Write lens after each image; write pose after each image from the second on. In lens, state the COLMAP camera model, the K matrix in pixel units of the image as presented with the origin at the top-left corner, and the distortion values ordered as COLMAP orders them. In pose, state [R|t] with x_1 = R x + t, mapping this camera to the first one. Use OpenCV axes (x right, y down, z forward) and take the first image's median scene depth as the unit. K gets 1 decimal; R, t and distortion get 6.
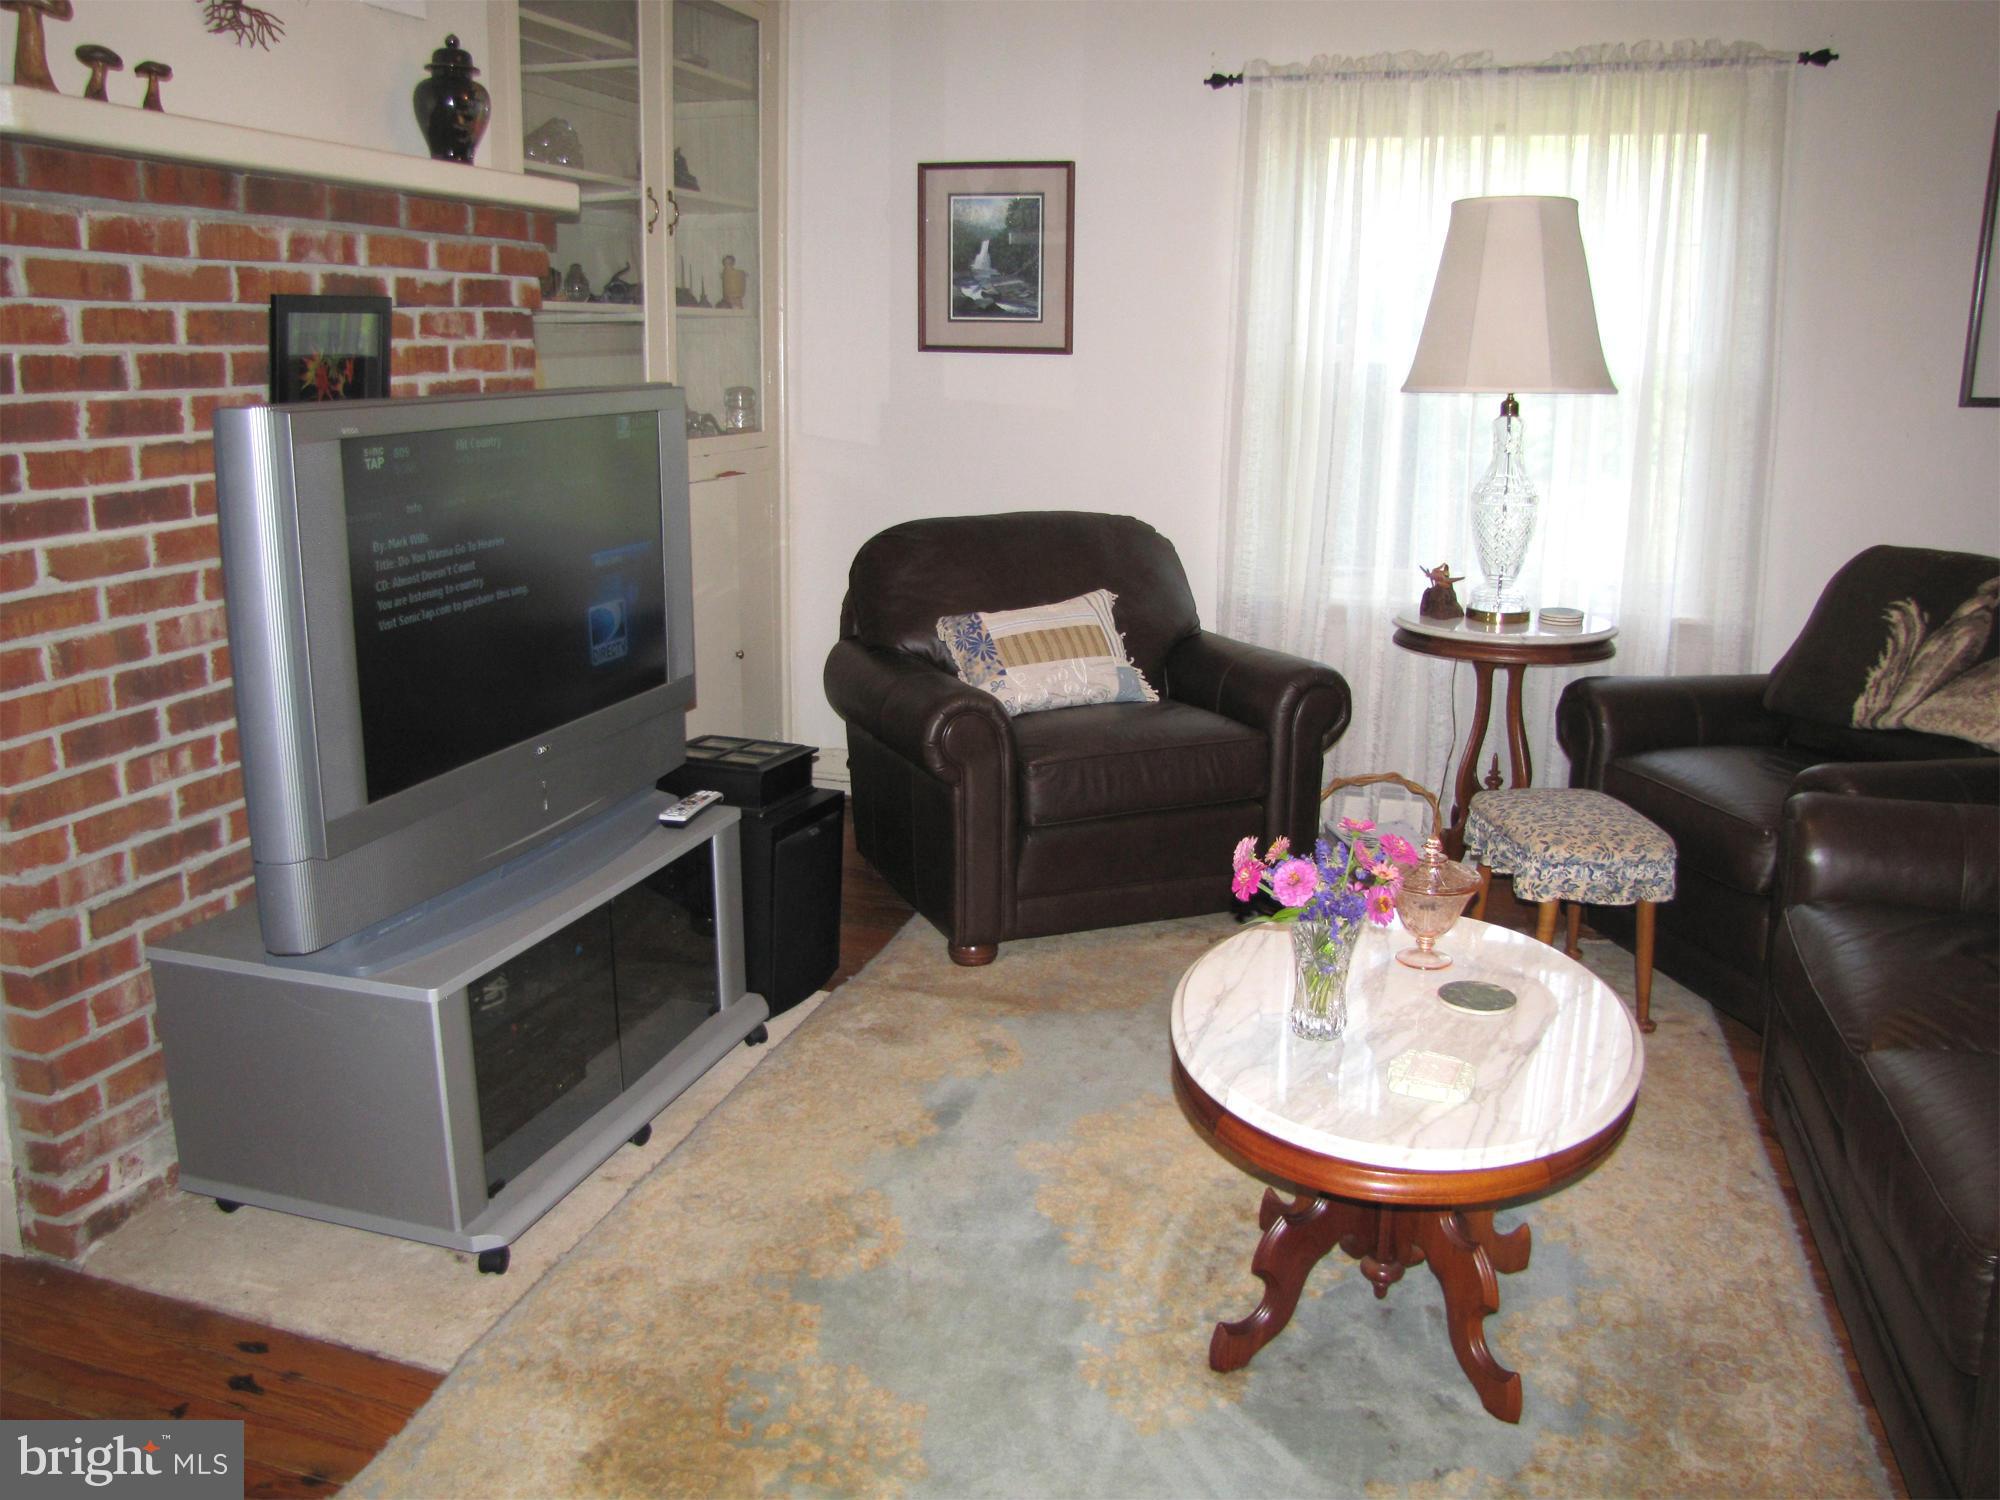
lens RADIAL K [[1726.4, 0, 1000.0], [0, 1726.4, 750.0], [0, 0, 1]] dist [0.002495, -0.009744]
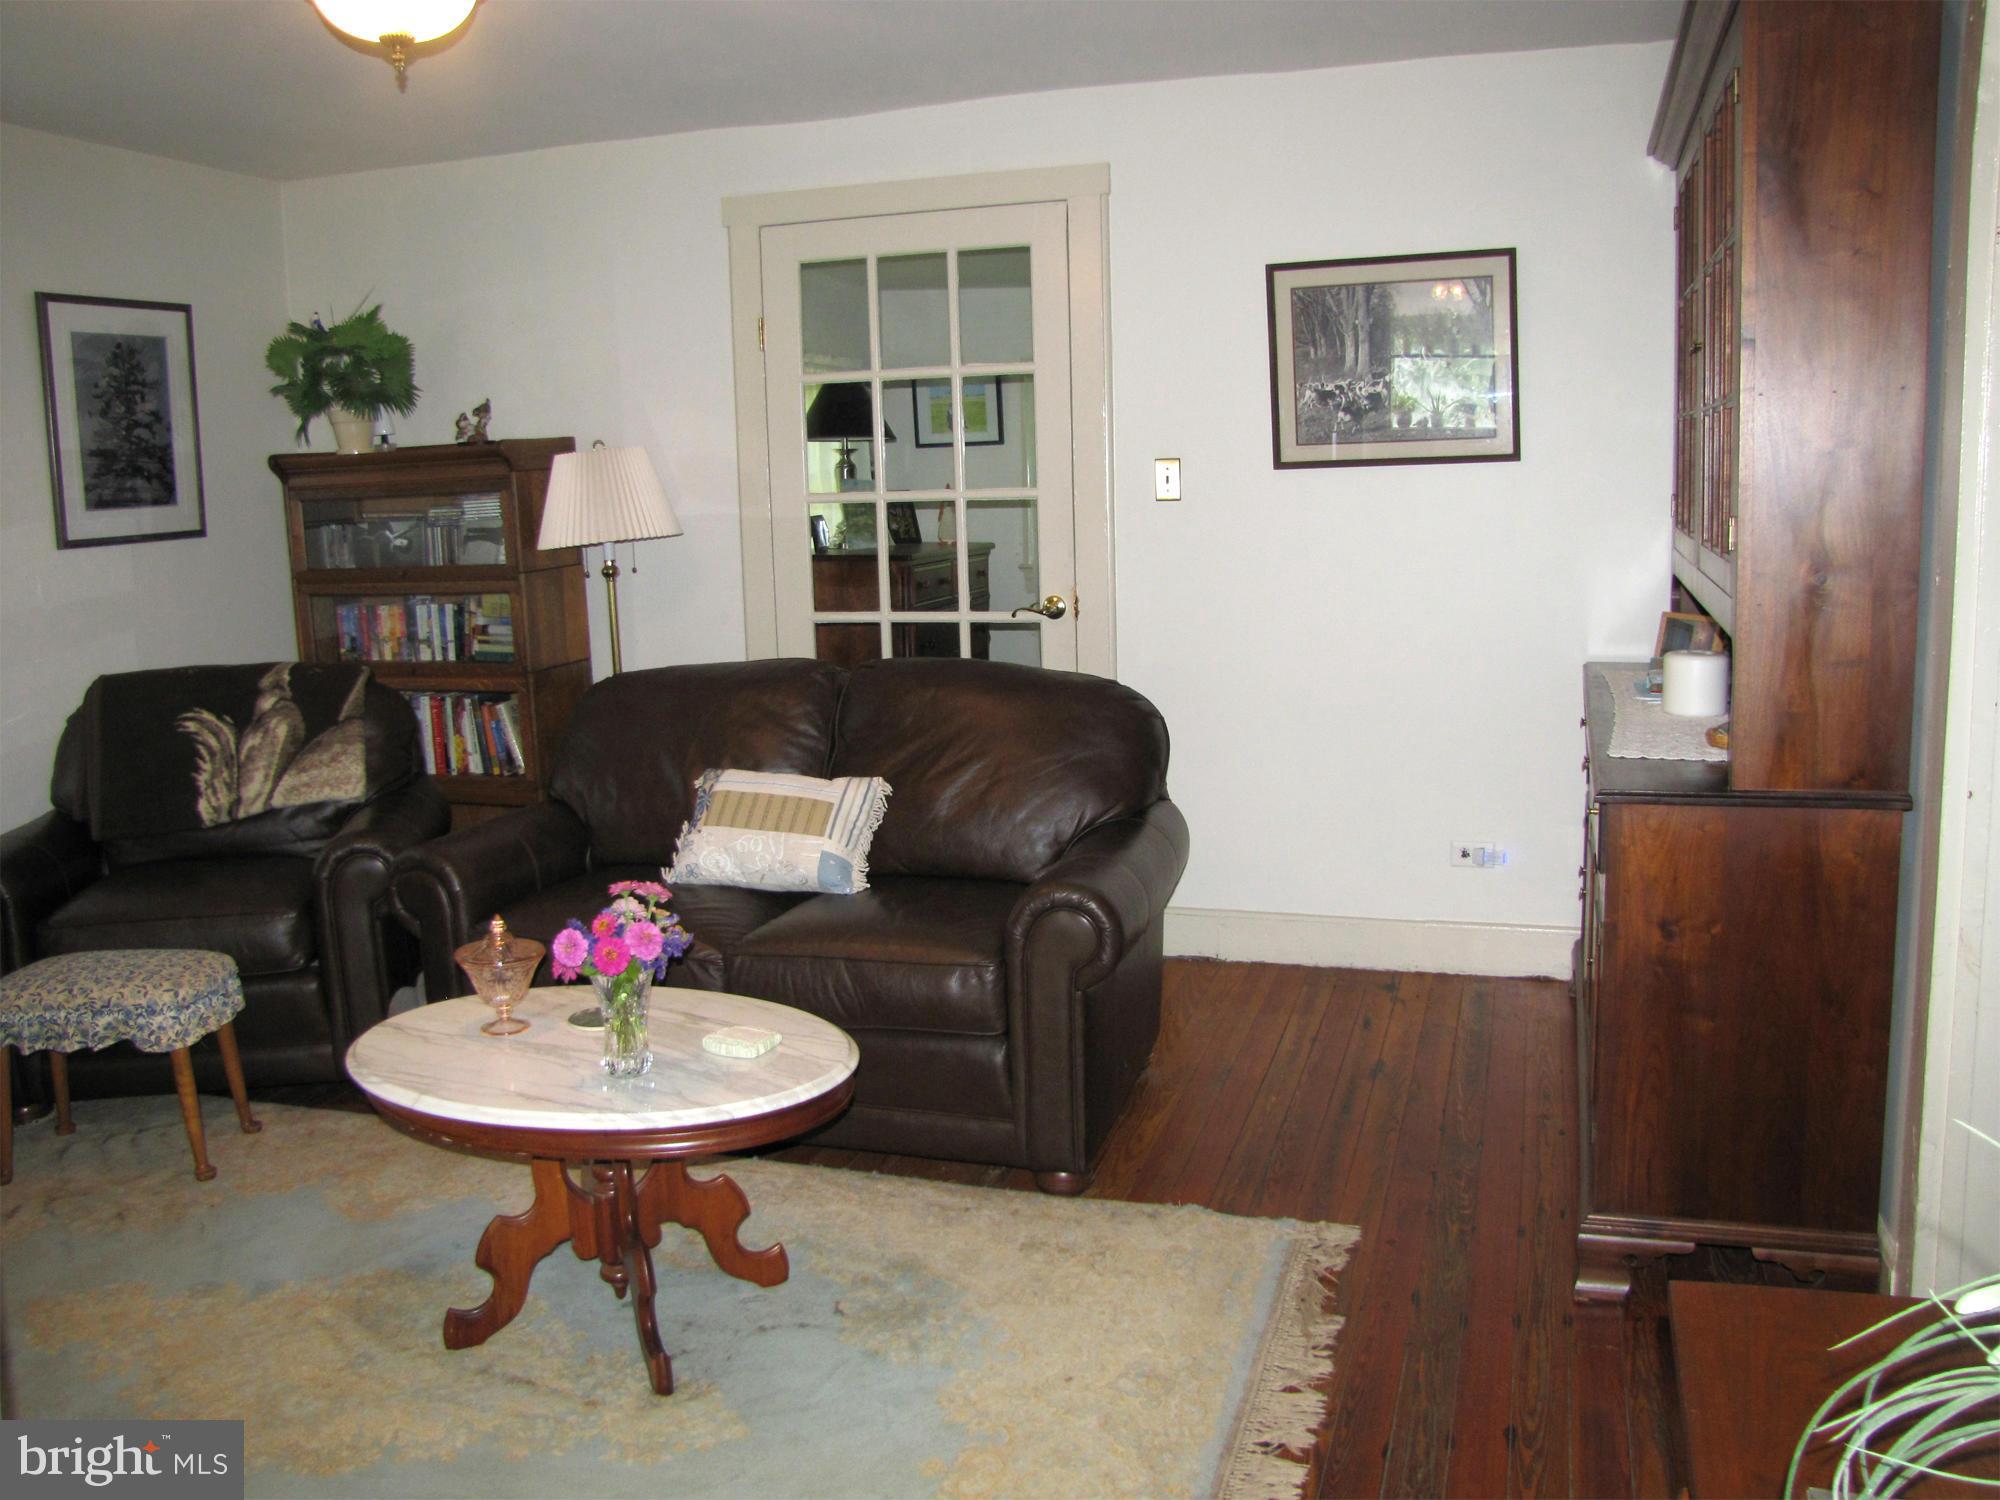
lens RADIAL K [[1726.4, 0, 1000.0], [0, 1726.4, 750.0], [0, 0, 1]] dist [0.002495, -0.009744]
pose [[0.052863, -0.182569, 0.981771, -0.594840], [0.271650, 0.948699, 0.161792, -0.105730], [-0.960943, 0.258145, 0.099746, 0.391043]]
